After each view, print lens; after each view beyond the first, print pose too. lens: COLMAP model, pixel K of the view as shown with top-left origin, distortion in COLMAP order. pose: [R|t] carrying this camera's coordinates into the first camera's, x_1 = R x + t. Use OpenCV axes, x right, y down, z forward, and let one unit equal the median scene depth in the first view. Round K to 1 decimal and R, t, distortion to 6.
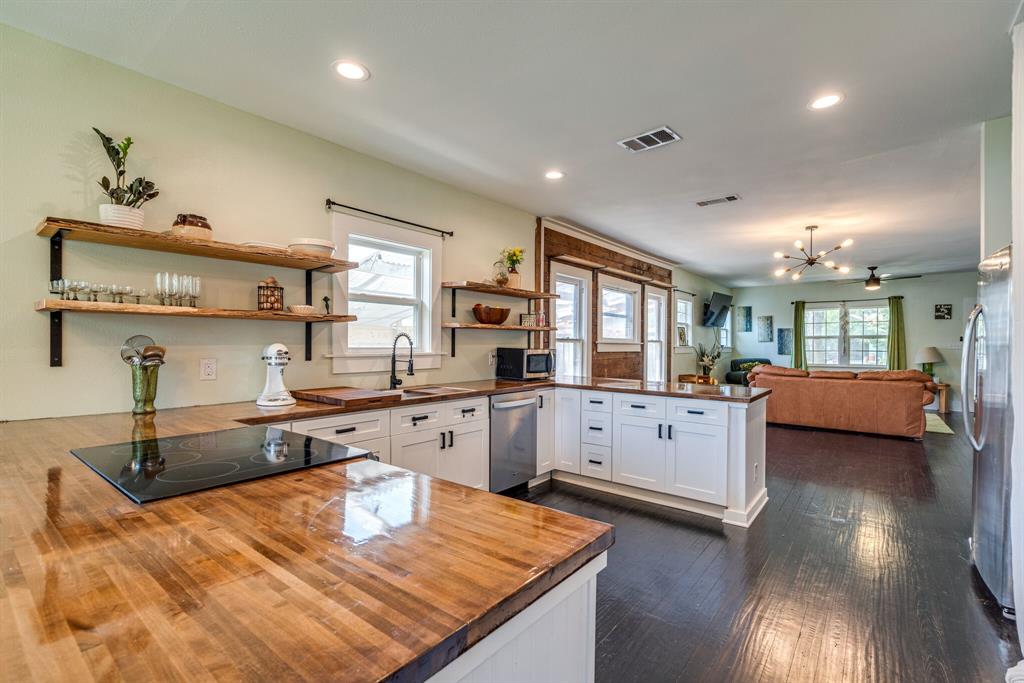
lens RADIAL K [[463.5, 0, 514.0], [0, 463.5, 345.4], [0, 0, 1]] dist [0.002474, 0.000002]
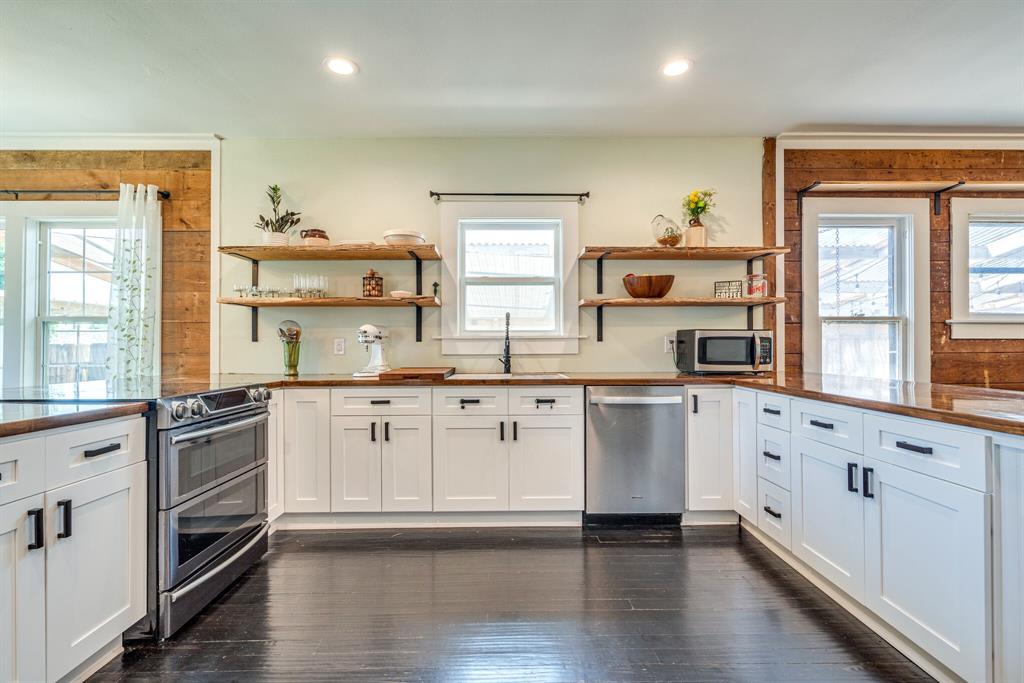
lens RADIAL K [[460.1, 0, 516.8], [0, 460.1, 344.2], [0, 0, 1]] dist [-0.000932, 0.000020]
pose [[0.639037, -0.015647, -0.769017, 0.284248], [0.002649, 0.999832, -0.018143, 0.031010], [0.769172, 0.009557, 0.638971, 0.249867]]
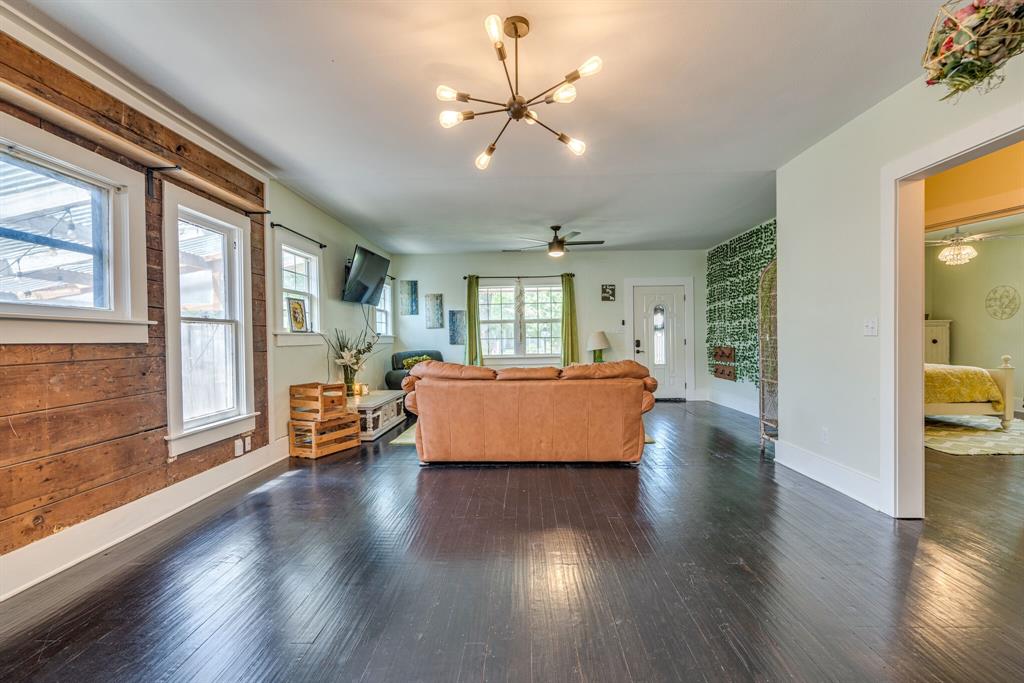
lens RADIAL K [[468.0, 0, 512.0], [0, 468.0, 341.5], [0, 0, 1]] dist [-0.000201, -0.000050]
pose [[0.795951, -0.020097, 0.605027, 0.341566], [0.018464, 0.999790, 0.008918, 0.017524], [-0.605079, 0.004073, 0.796155, 0.601794]]
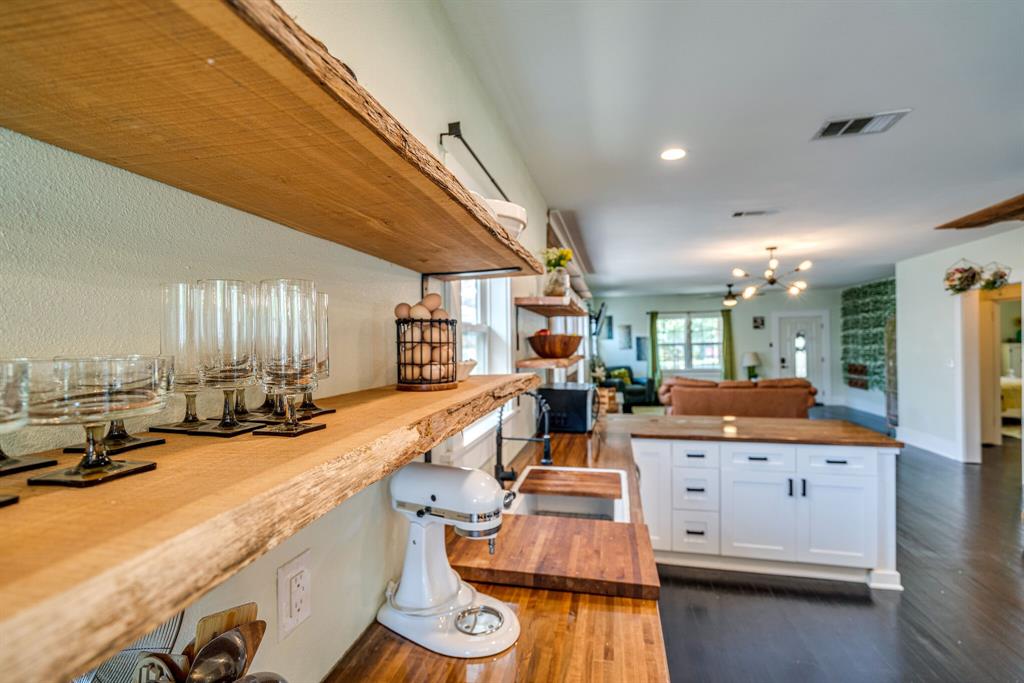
lens RADIAL K [[468.0, 0, 512.0], [0, 468.0, 341.5], [0, 0, 1]] dist [-0.000201, -0.000050]
pose [[0.899388, -0.017341, 0.436808, -0.296275], [0.021519, 0.999758, -0.004620, -0.048944], [-0.436622, 0.013555, 0.899543, 0.284884]]
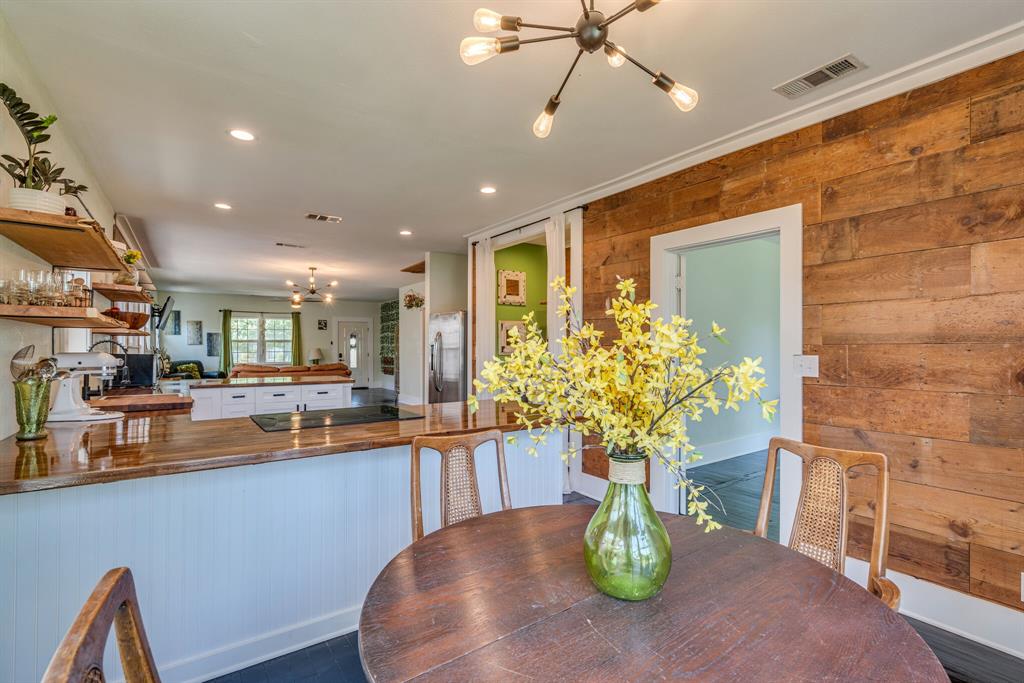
lens RADIAL K [[463.5, 0, 514.0], [0, 463.5, 345.4], [0, 0, 1]] dist [0.002474, 0.000002]
pose [[0.282488, -0.002808, 0.959267, -0.531666], [0.005092, 0.999986, 0.001428, -0.007234], [-0.959257, 0.004481, 0.282499, -0.029291]]
